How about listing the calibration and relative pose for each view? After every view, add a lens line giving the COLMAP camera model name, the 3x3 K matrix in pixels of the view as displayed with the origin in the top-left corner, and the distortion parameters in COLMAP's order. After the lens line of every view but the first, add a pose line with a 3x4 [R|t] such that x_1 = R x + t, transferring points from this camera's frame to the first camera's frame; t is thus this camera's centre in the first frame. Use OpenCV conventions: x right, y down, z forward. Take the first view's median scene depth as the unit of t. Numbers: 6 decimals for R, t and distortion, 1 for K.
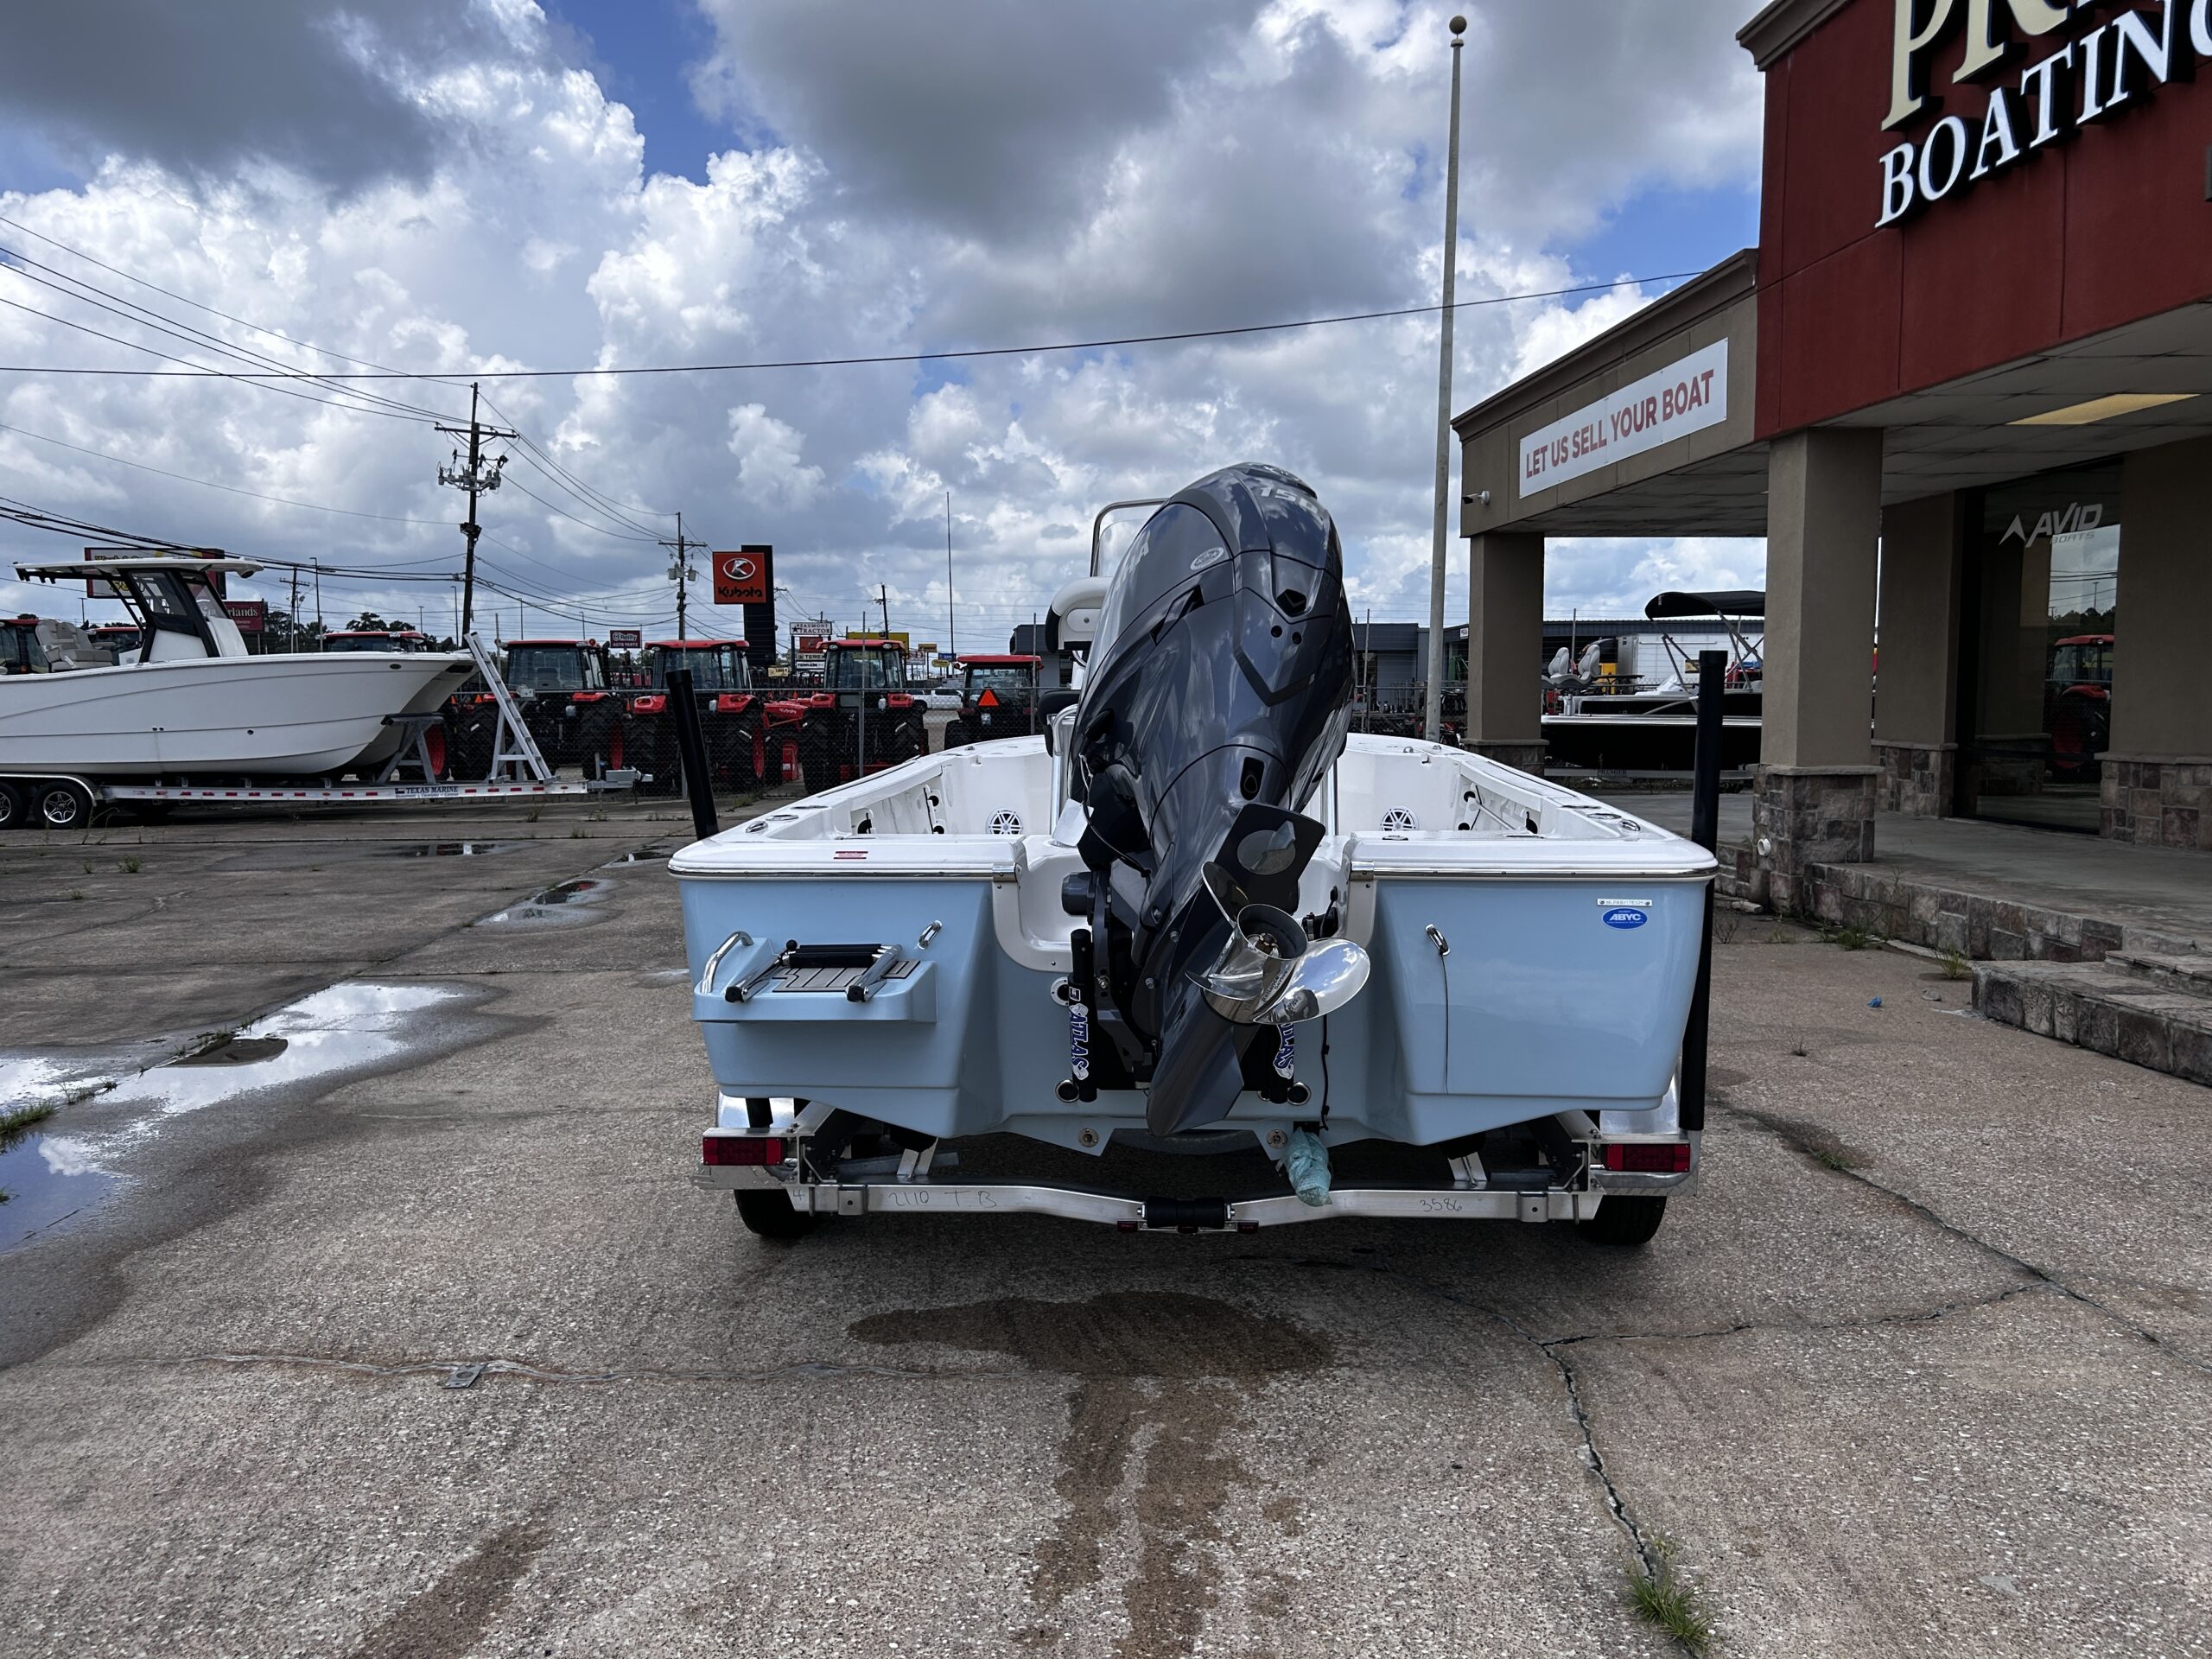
lens RADIAL K [[1655.6, 0, 1115.3], [0, 1655.6, 846.4], [0, 0, 1]] dist [0.050835, -0.058074]
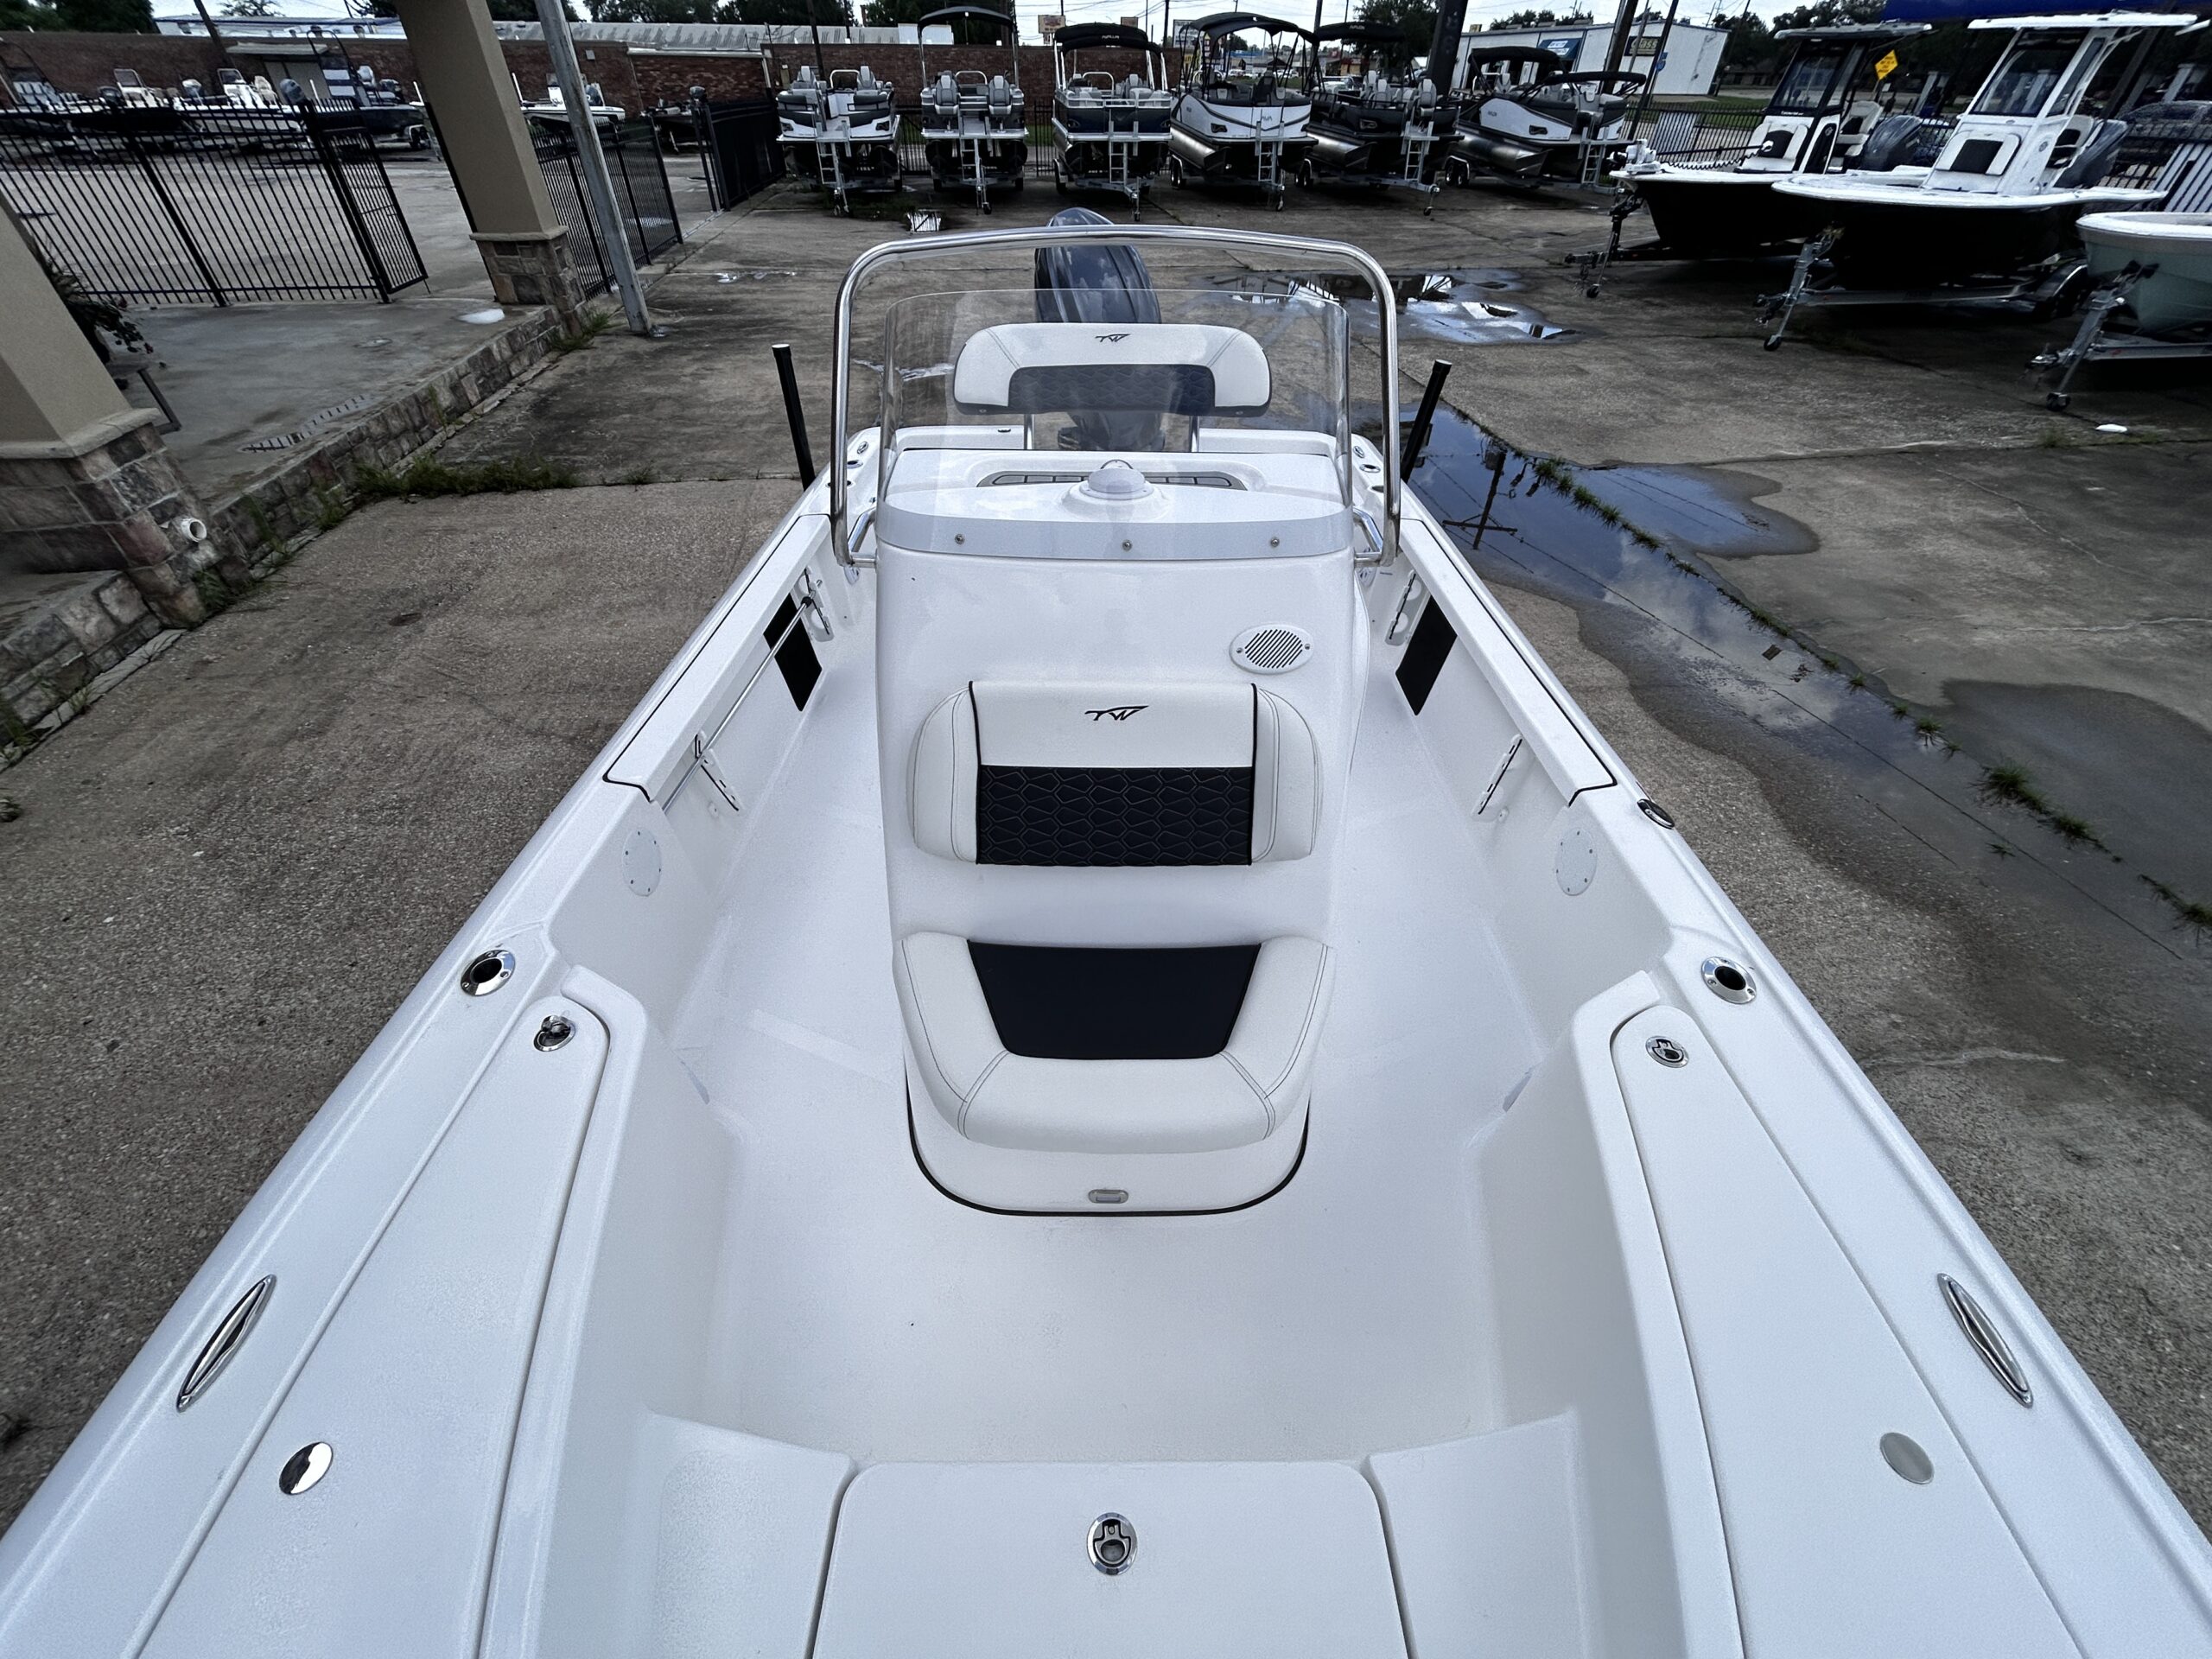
lens RADIAL K [[896.3, 0, 1102.7], [0, 896.3, 833.7], [0, 0, 1]] dist [0.000968, 0.000085]
pose [[-0.998606, 0.031892, -0.042048, 0.035326], [-0.007902, 0.697411, 0.716628, -0.136788], [0.052179, 0.715962, -0.696187, 0.649554]]
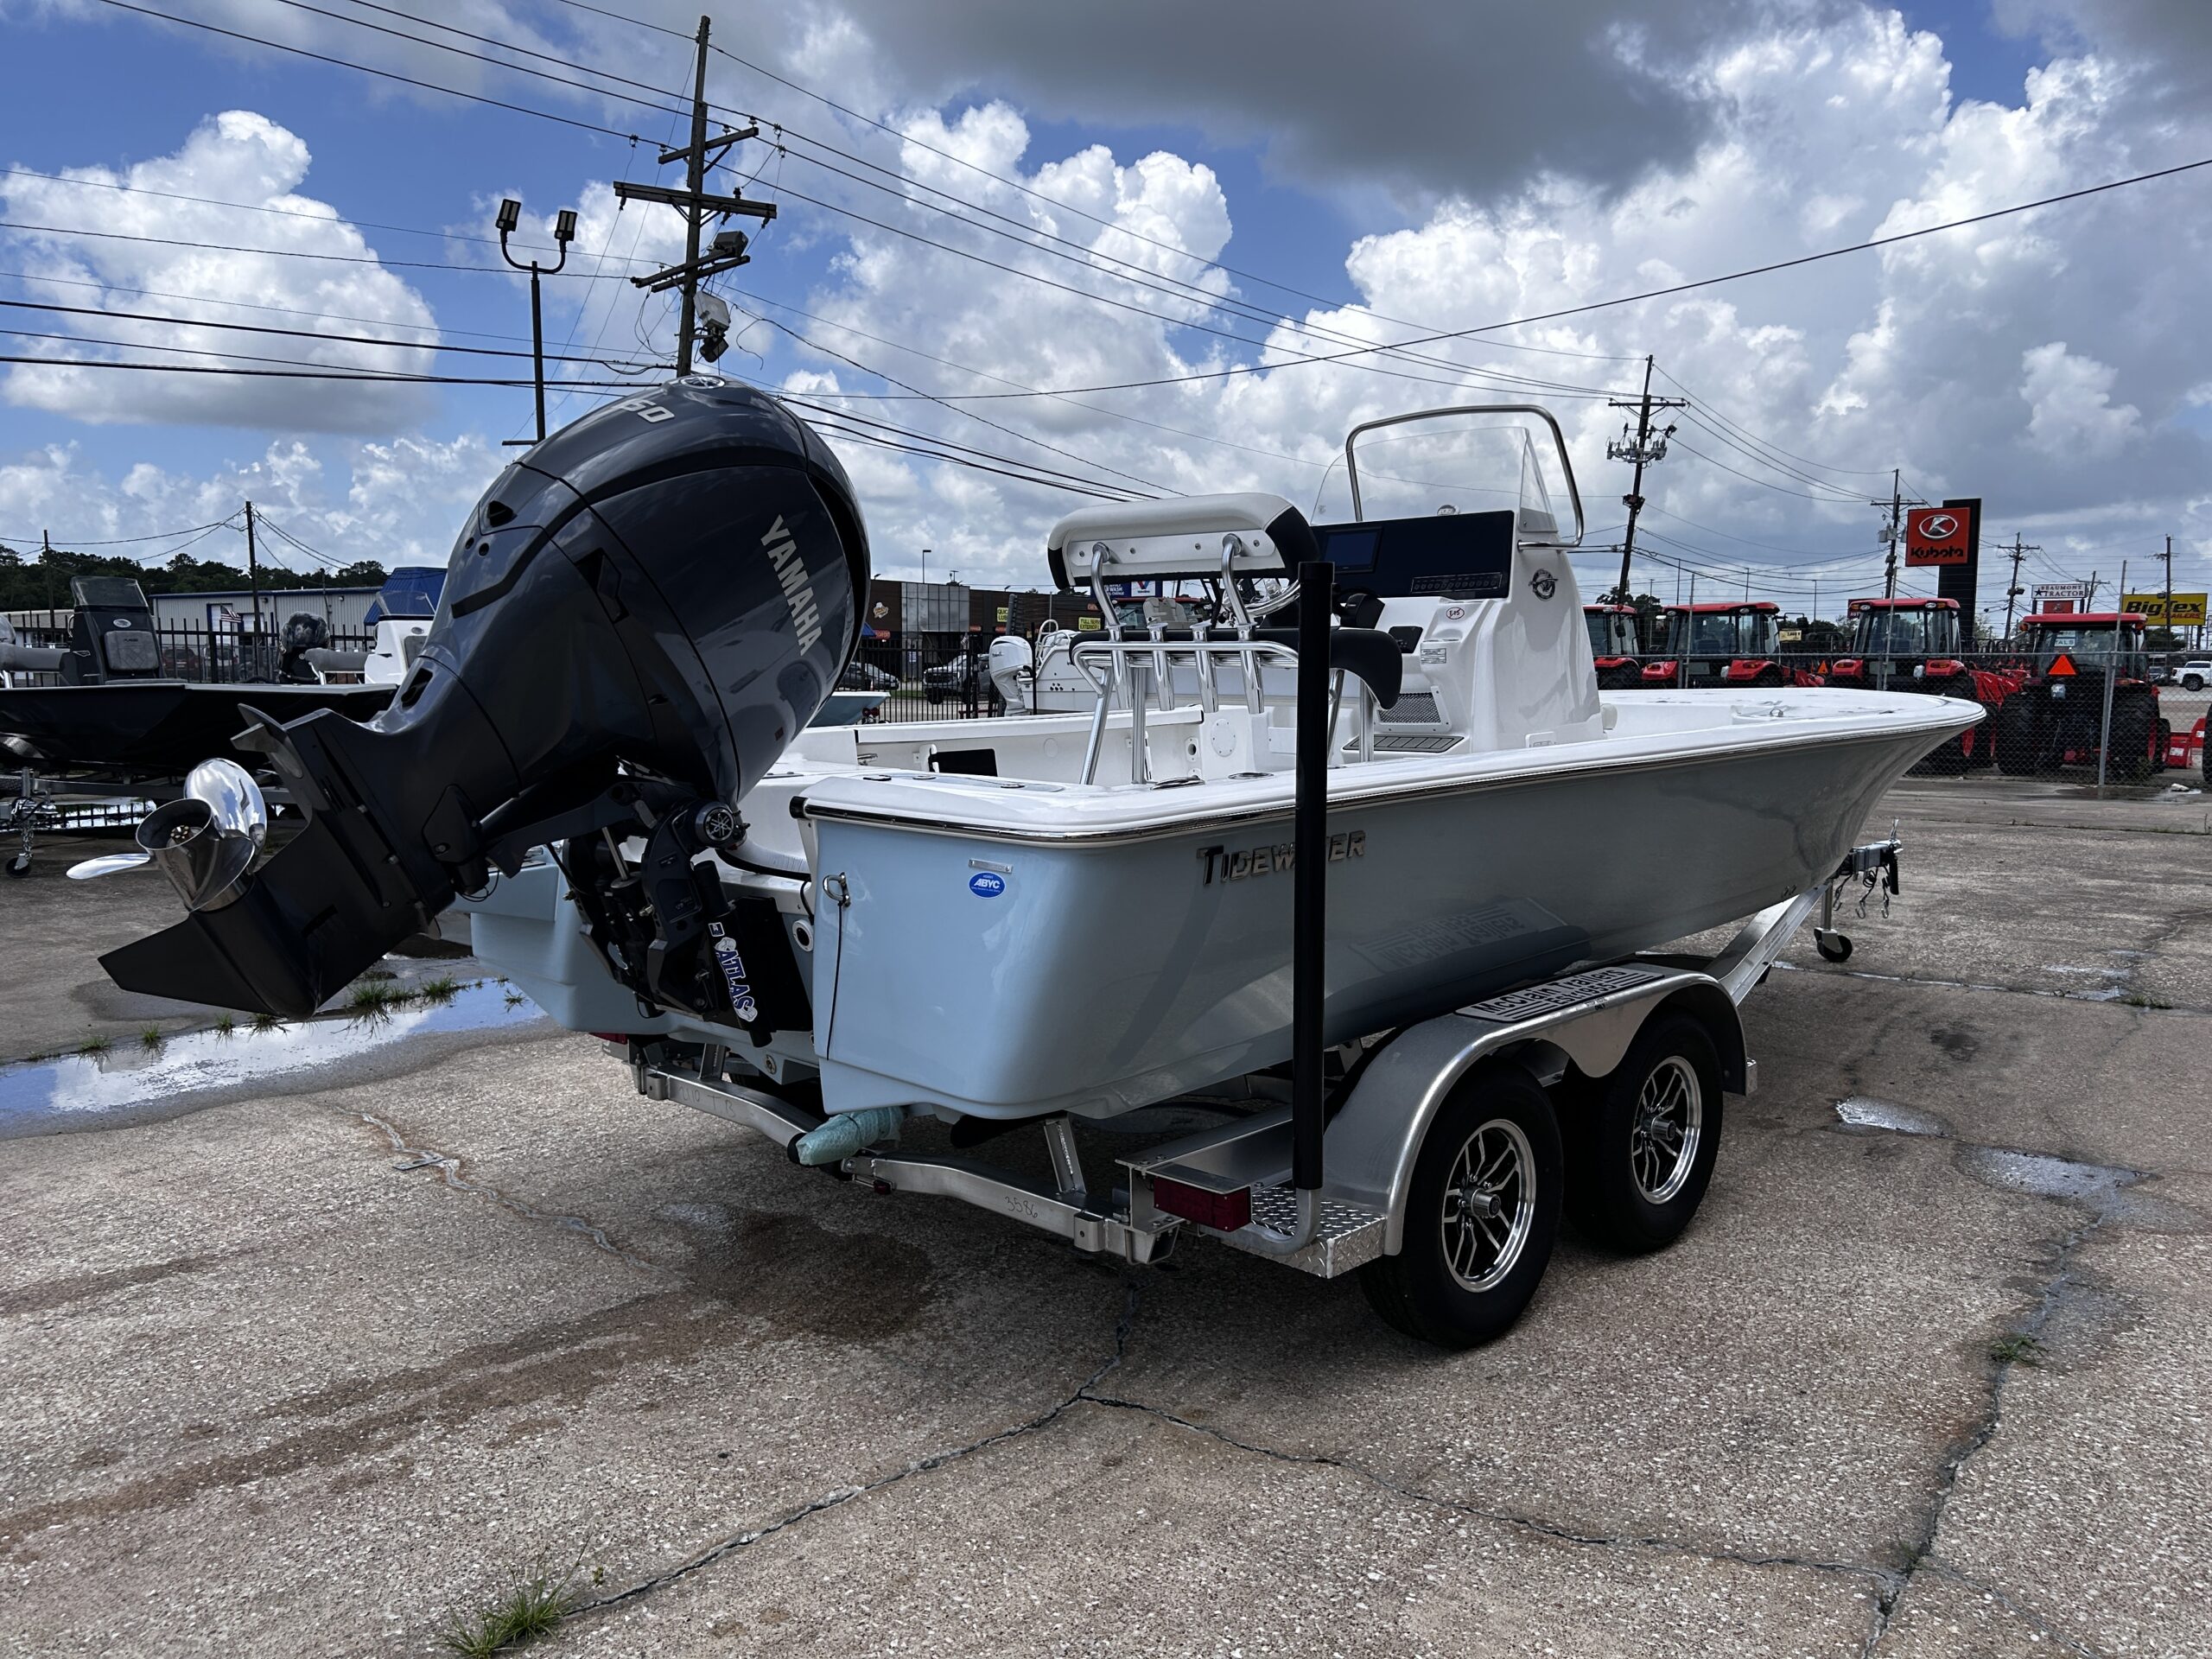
lens RADIAL K [[1655.6, 0, 1105.8], [0, 1655.6, 820.2], [0, 0, 1]] dist [0.050835, -0.058074]
pose [[0.751884, 0.072149, -0.655335, 0.265290], [-0.071391, 0.997059, 0.027862, -0.004886], [0.655418, 0.025836, 0.754824, 0.123082]]
